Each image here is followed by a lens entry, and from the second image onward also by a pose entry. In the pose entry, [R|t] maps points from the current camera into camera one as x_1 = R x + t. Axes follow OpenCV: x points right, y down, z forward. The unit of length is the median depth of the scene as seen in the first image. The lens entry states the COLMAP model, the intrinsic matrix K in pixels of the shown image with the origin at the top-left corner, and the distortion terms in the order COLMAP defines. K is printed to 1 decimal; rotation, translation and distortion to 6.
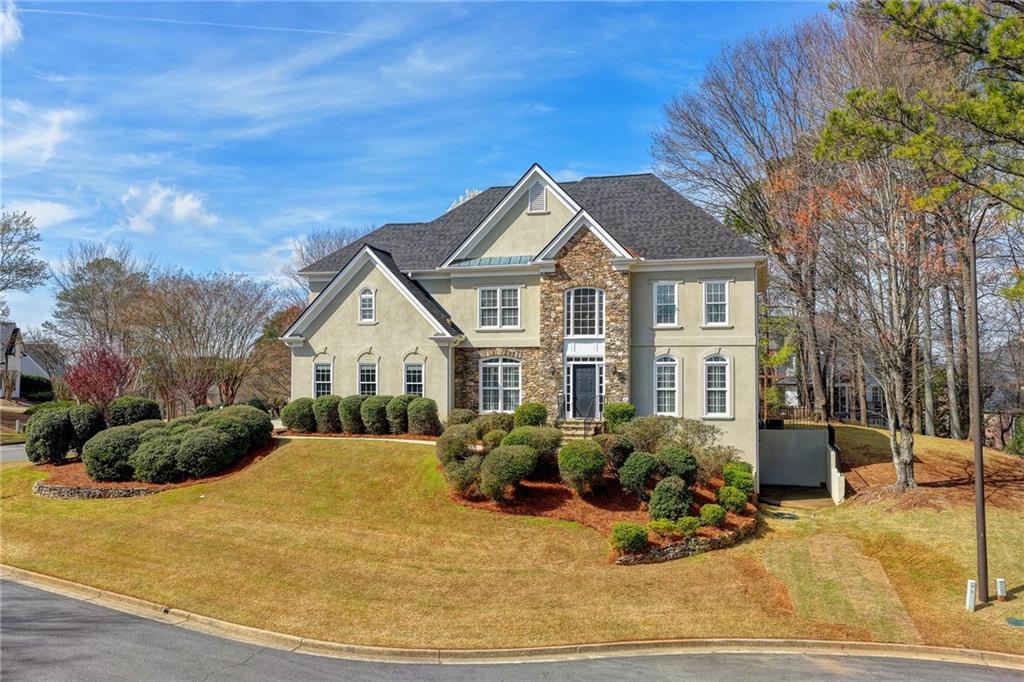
lens RADIAL K [[828.8, 0, 517.0], [0, 828.8, 333.9], [0, 0, 1]] dist [-0.001622, 0.004997]
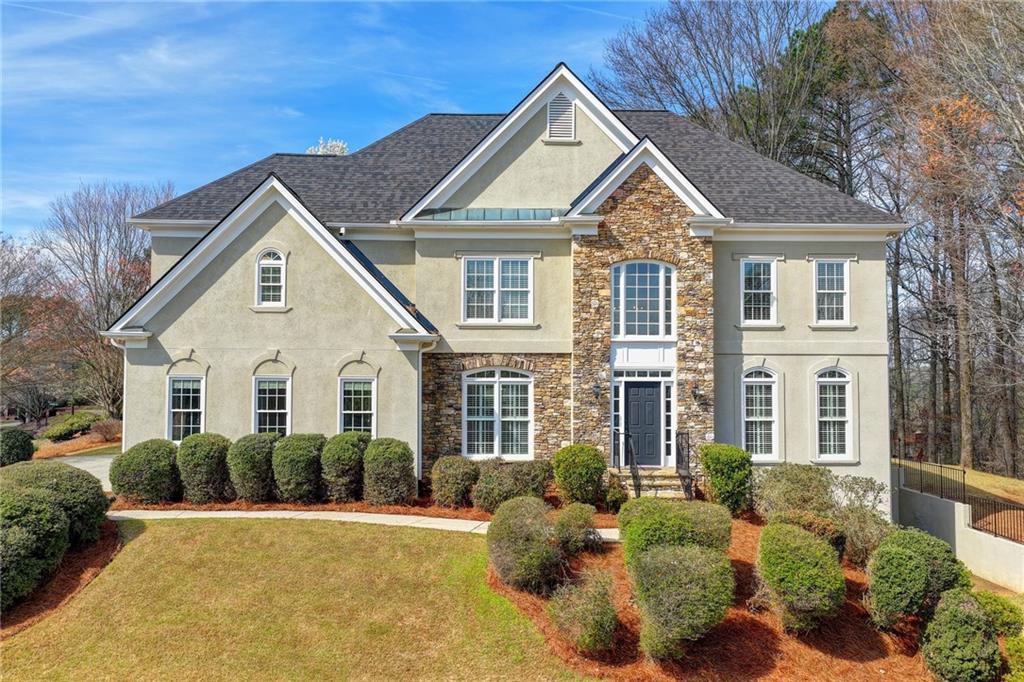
lens RADIAL K [[828.8, 0, 513.4], [0, 828.8, 341.8], [0, 0, 1]] dist [-0.001622, 0.004997]
pose [[0.957711, 0.014970, 0.287342, -0.196770], [-0.016100, 0.999869, 0.001568, 0.006718], [-0.287280, -0.006128, 0.957827, 0.416979]]
